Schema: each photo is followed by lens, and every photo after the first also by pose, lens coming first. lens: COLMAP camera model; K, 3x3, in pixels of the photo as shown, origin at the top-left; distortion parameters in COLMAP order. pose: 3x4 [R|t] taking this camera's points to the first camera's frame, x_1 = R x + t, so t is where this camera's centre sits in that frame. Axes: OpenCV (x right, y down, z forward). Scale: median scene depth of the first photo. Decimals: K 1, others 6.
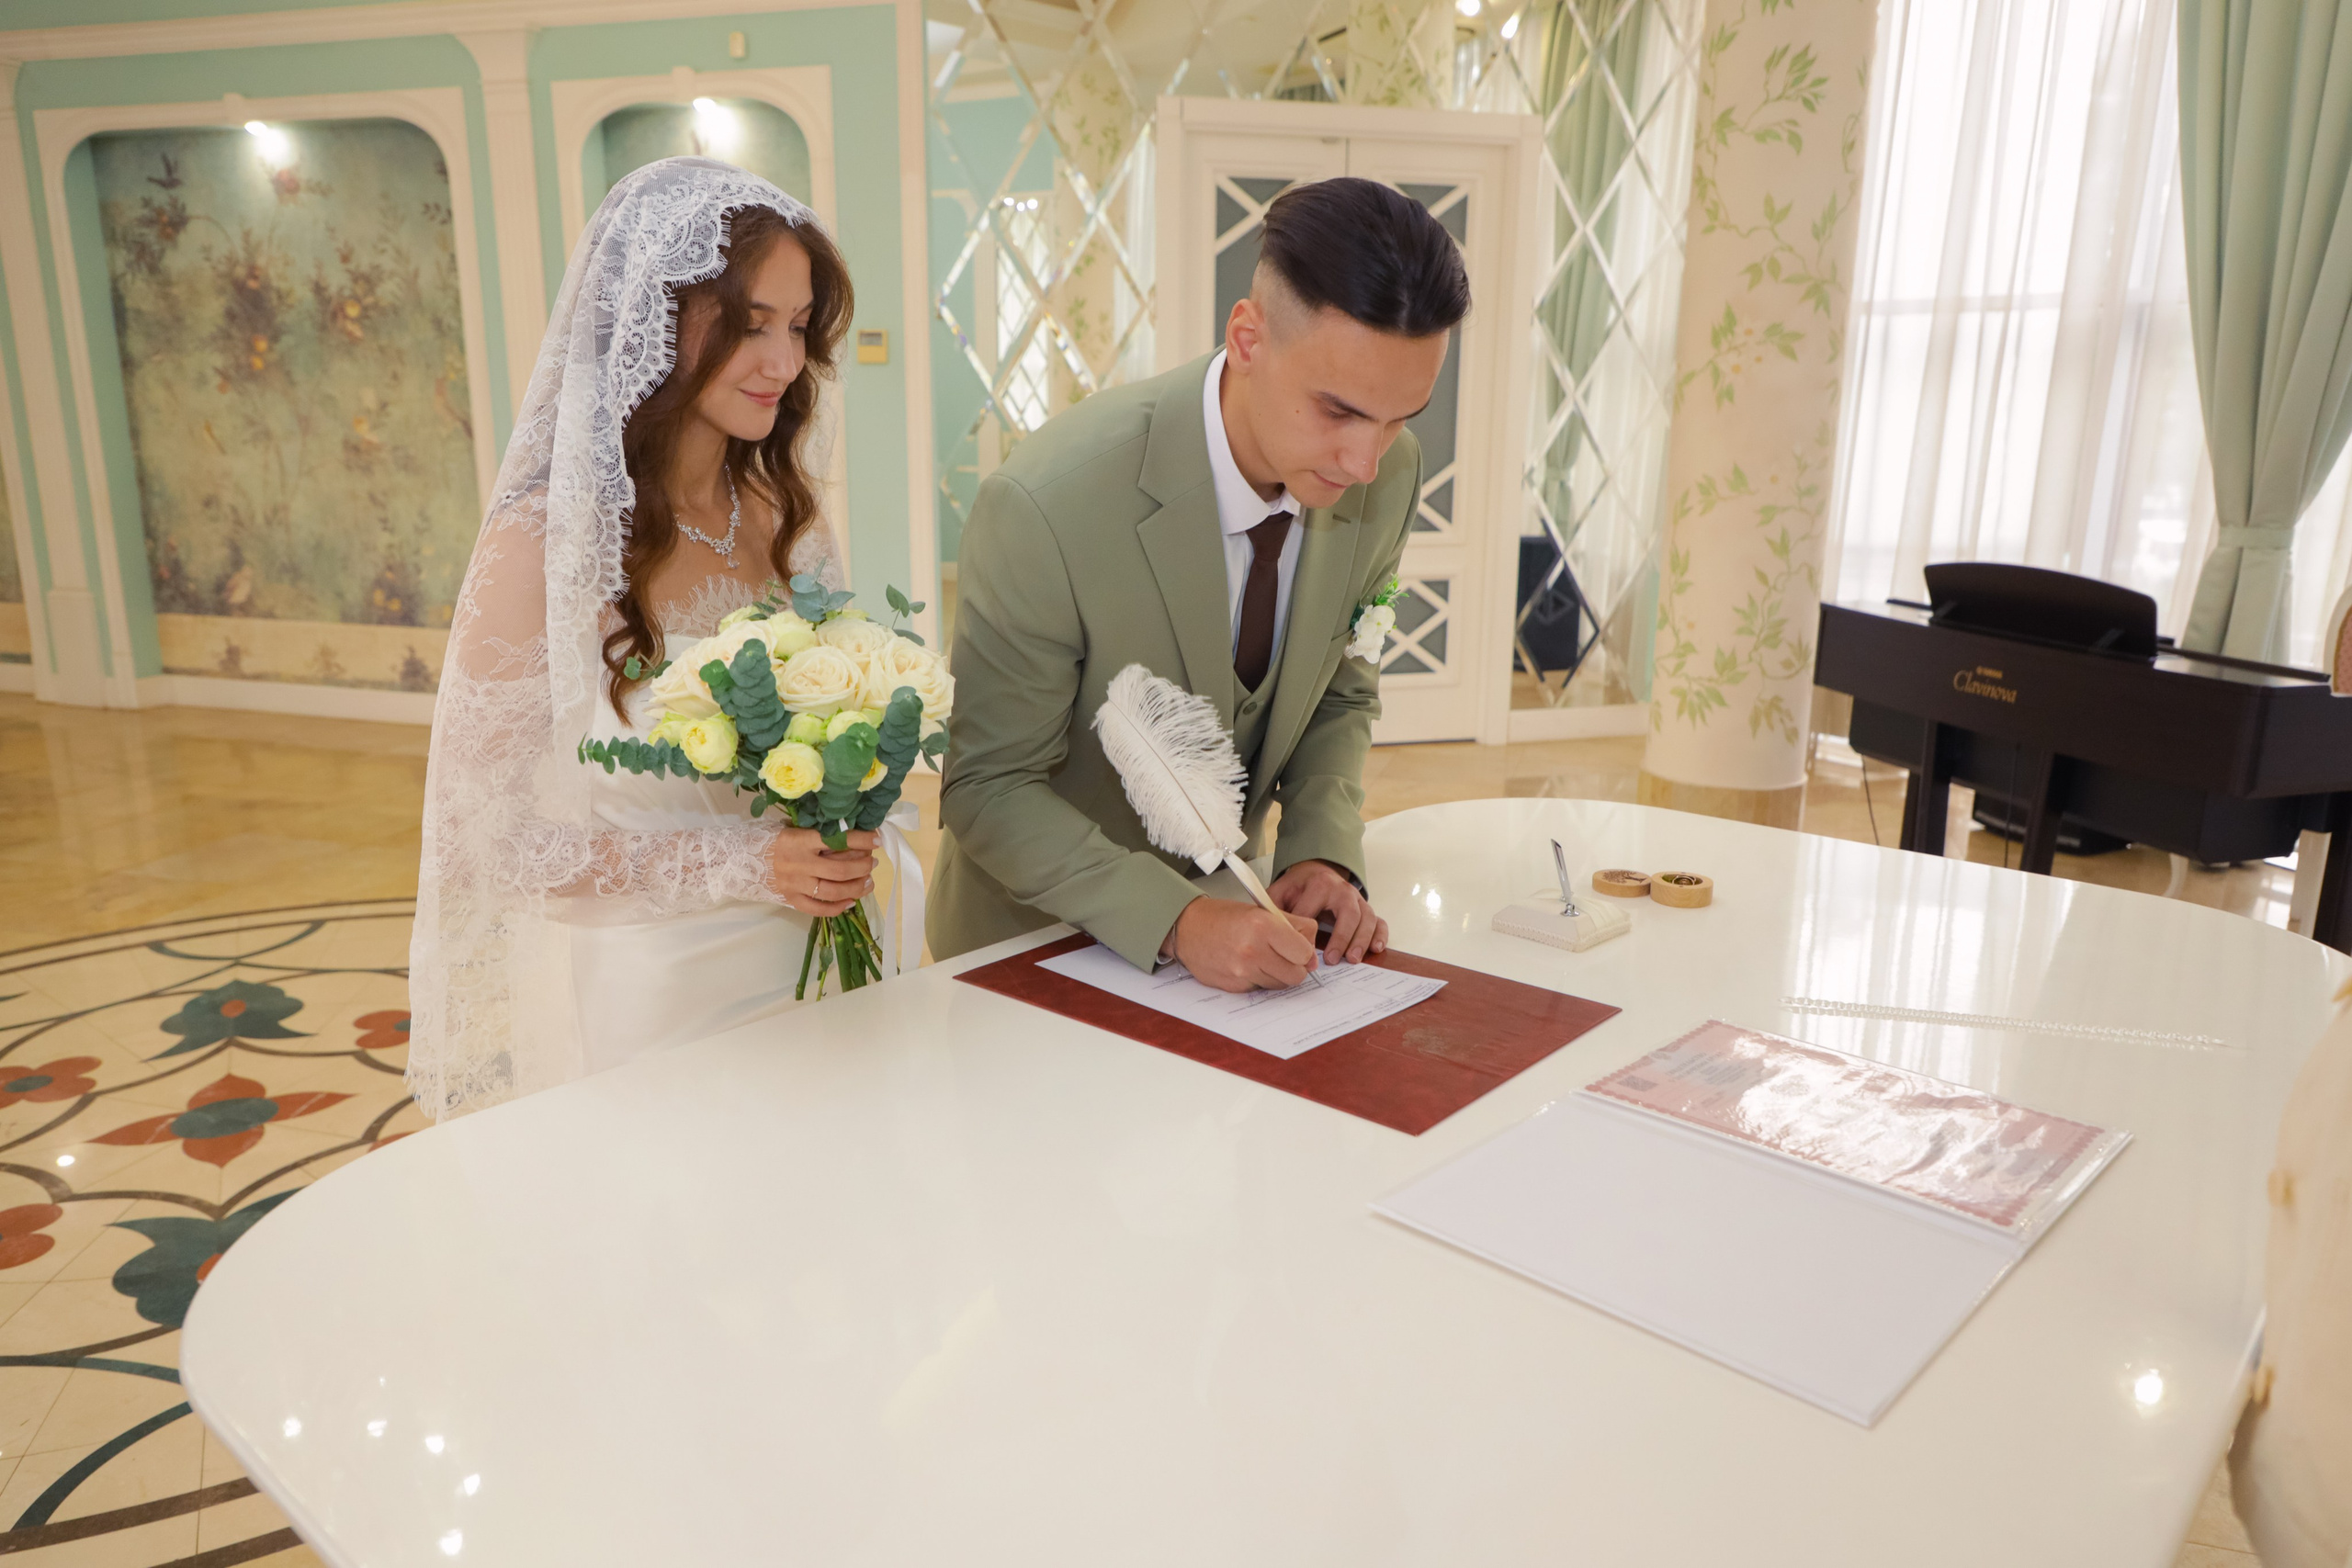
lens RADIAL K [[1653.0, 0, 1160.5], [0, 1653.0, 797.7], [0, 0, 1]] dist [-0.003451, 0.006080]
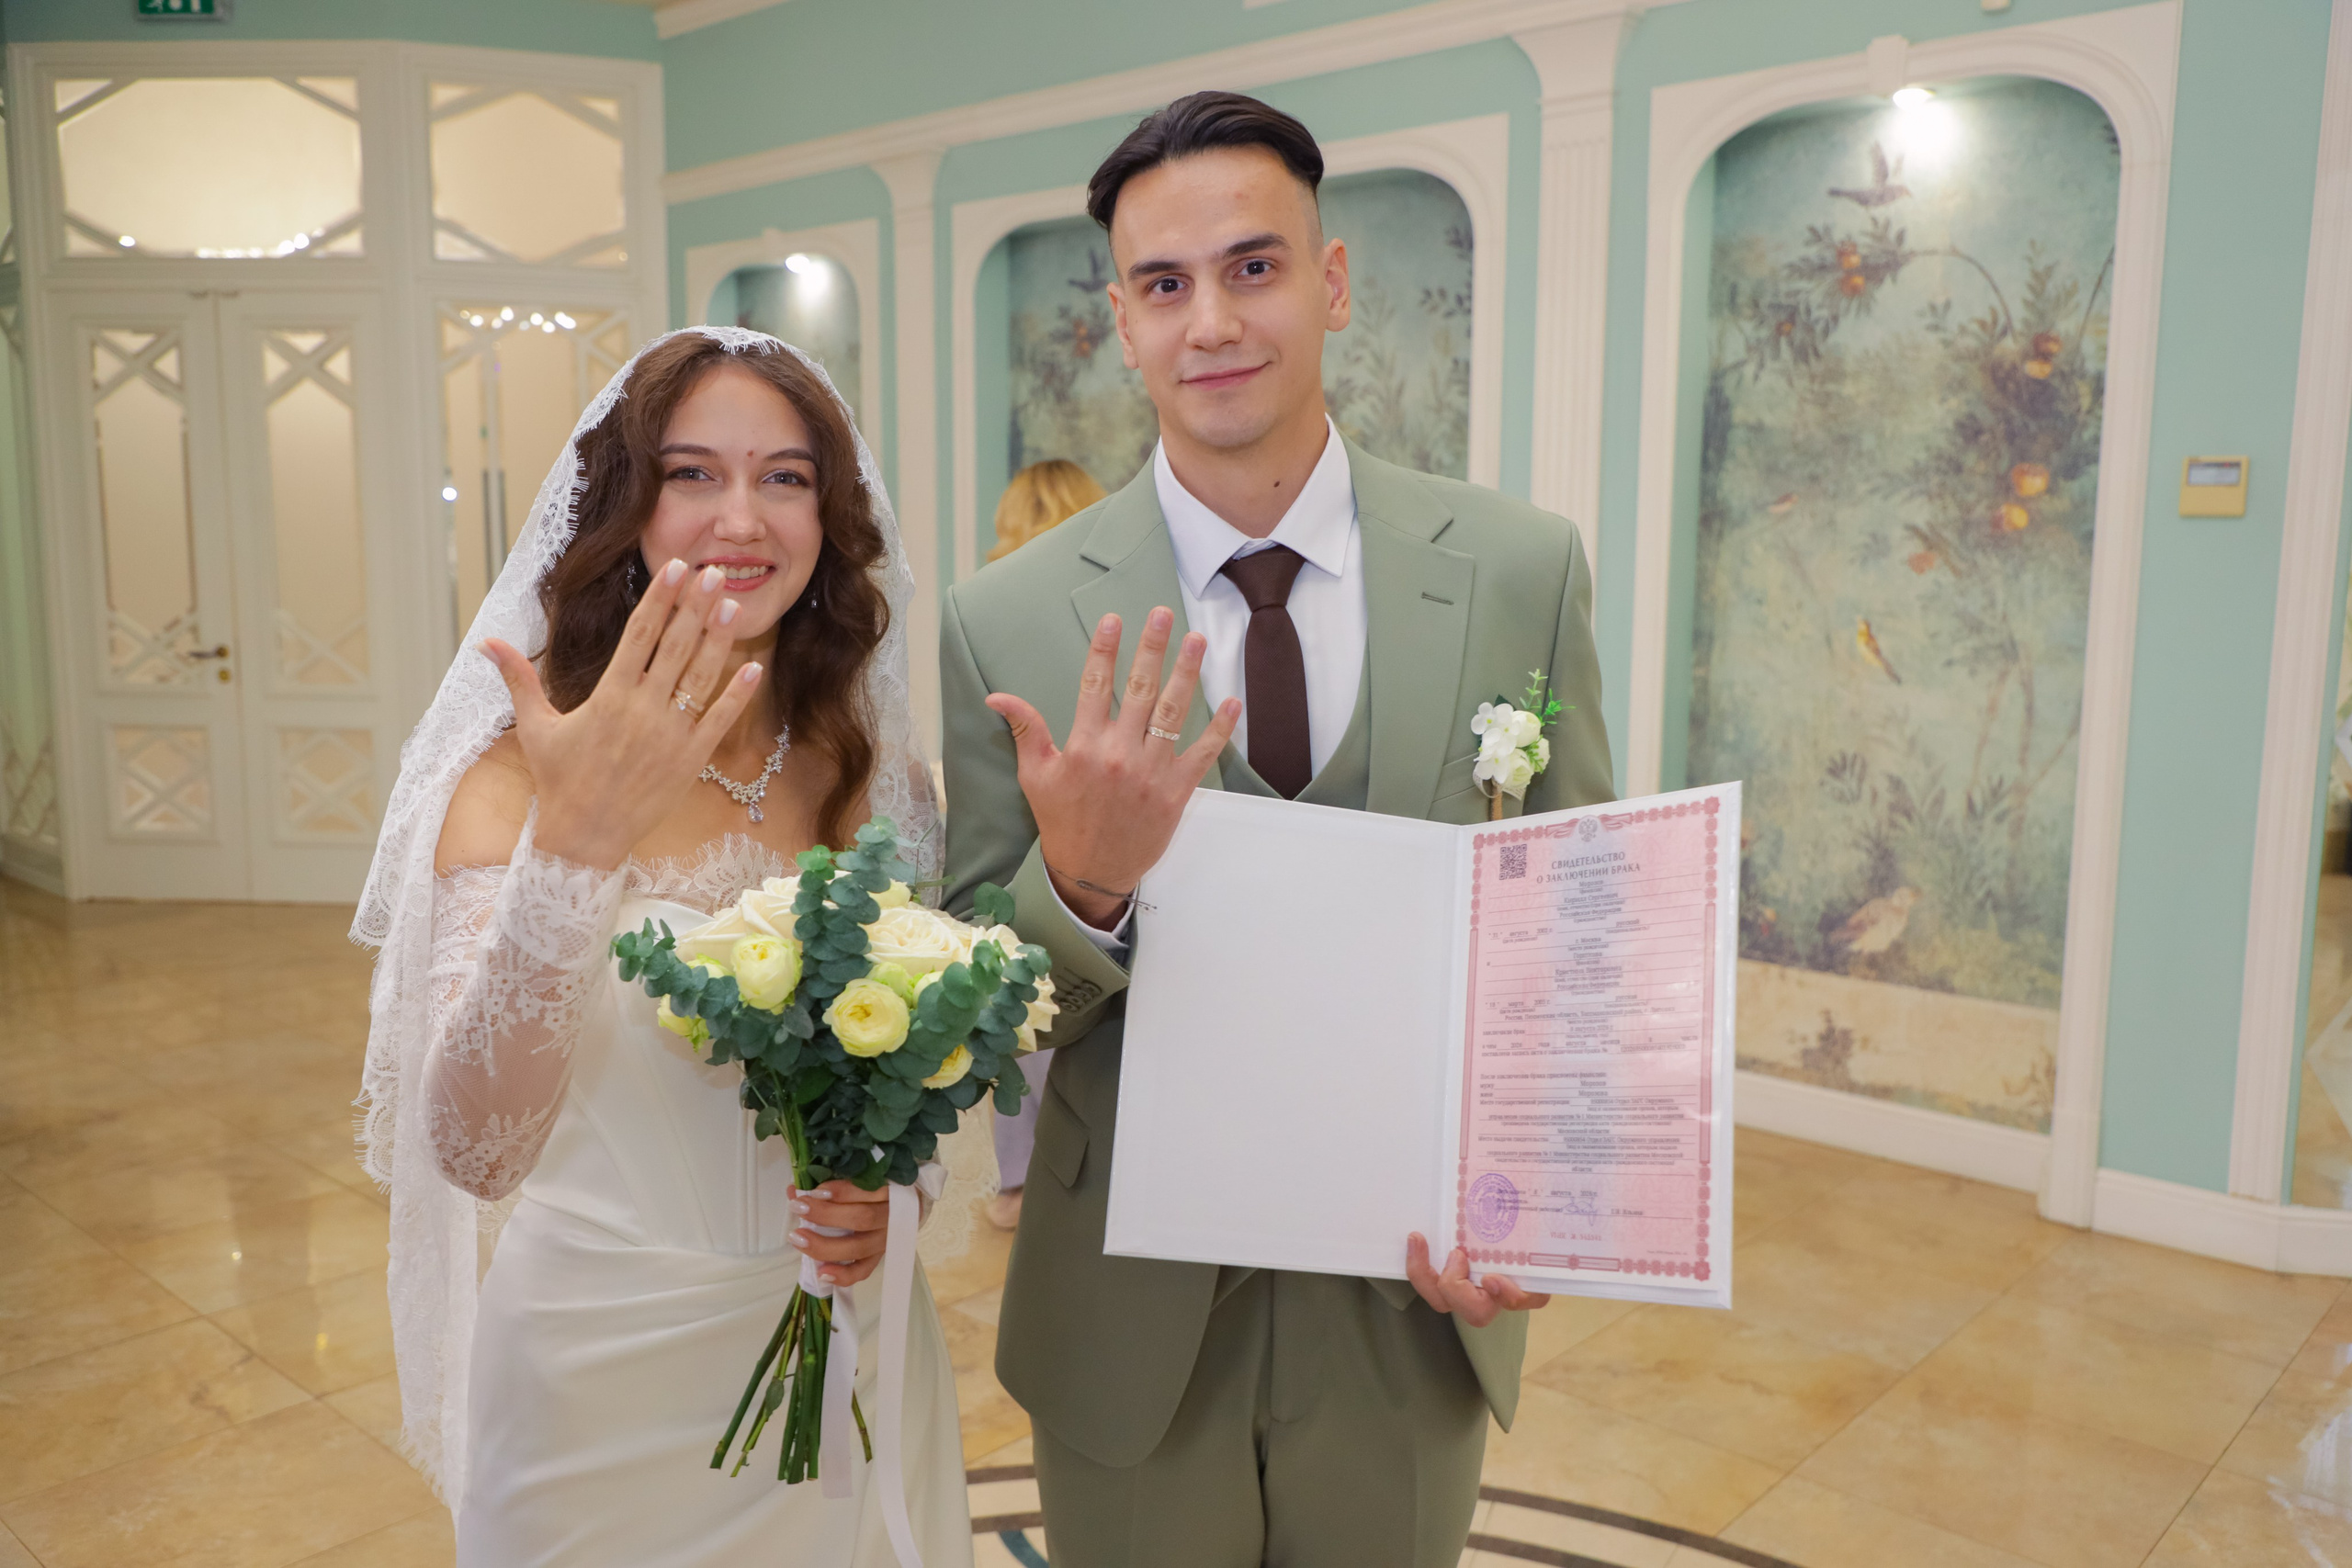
lens RADIAL K [[1879.7, 0, 1182.8], [0, 1879.7, 784.1], [0, 0, 1]] dist [0.000856, 0.008983]
pose [[0.907450, 0.057177, -0.416252, -0.196652], [-0.102367, 0.990931, -0.087050, -0.076075], [0.407500, 0.121604, 0.905073, 0.271859]]
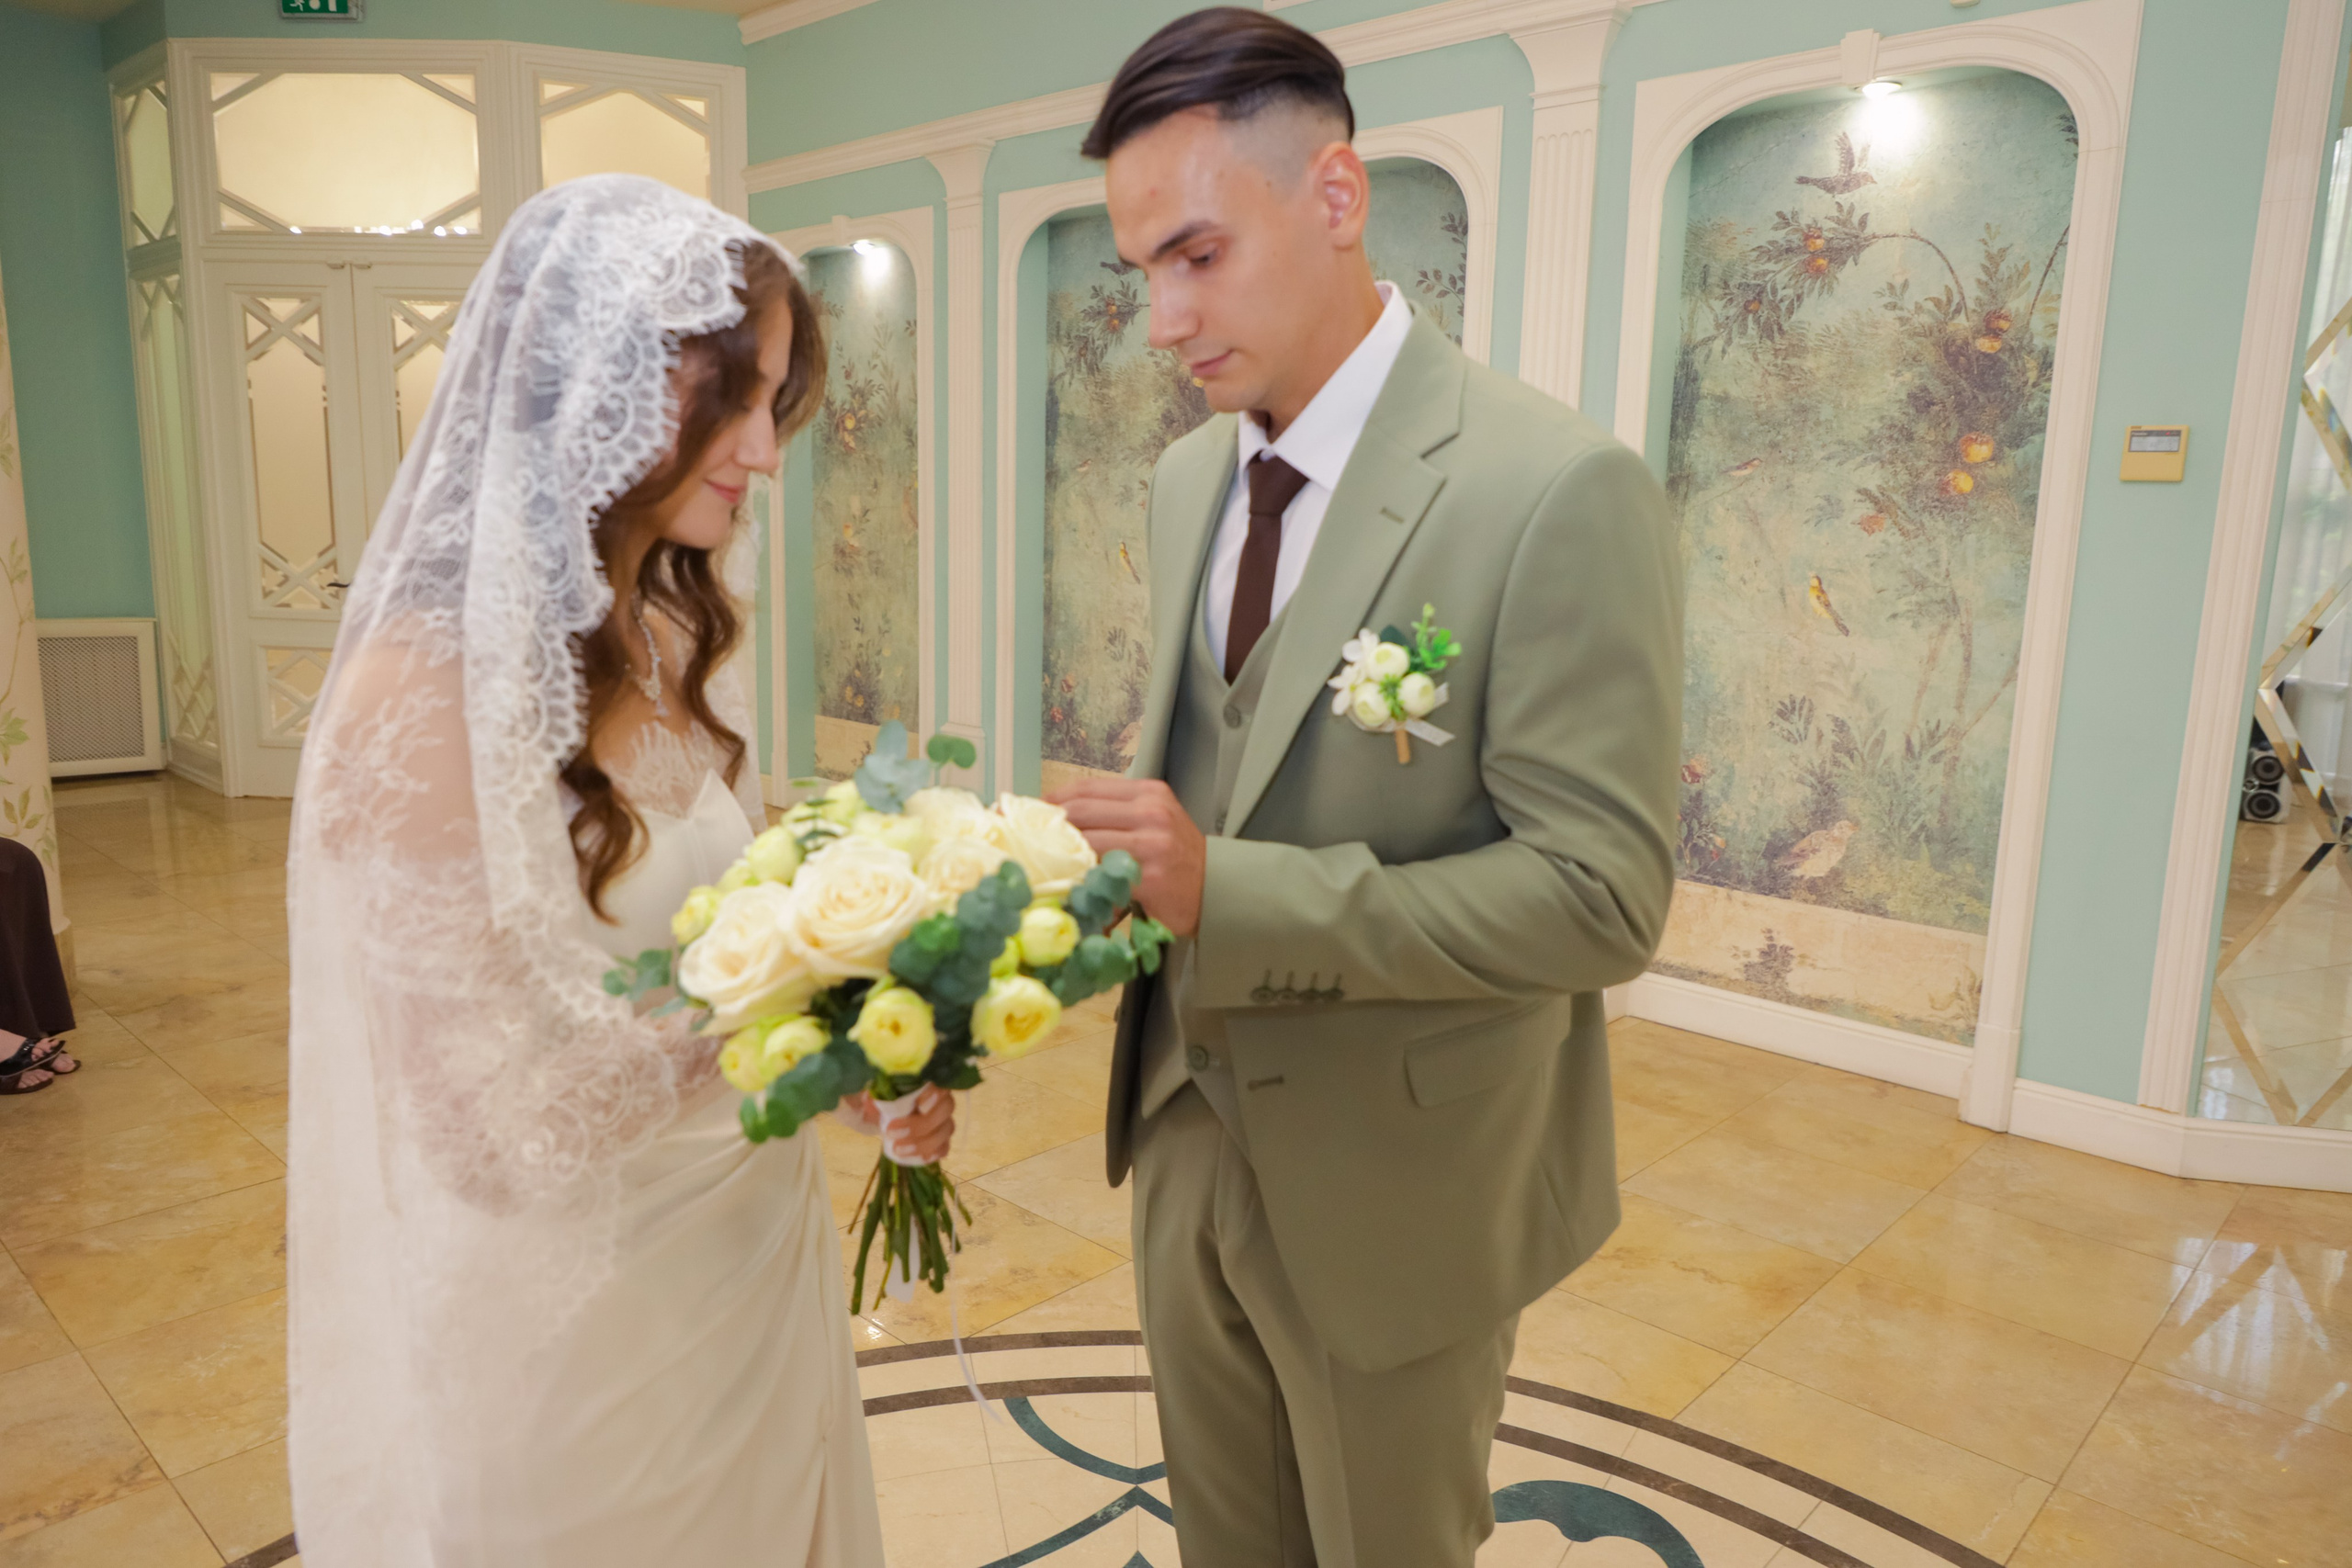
lens RADIAL K [[1585.4, 0, 1174.7], [0, 1585.4, 777.0], [0, 0, 1]] dist [0.002312, 0.004933]
pose [[0.899551, 0.090470, -0.427345, -0.211865], [-0.123714, 0.991026, -0.050613, -0.076834], [0.418931, 0.098398, 0.902671, 0.312508]]
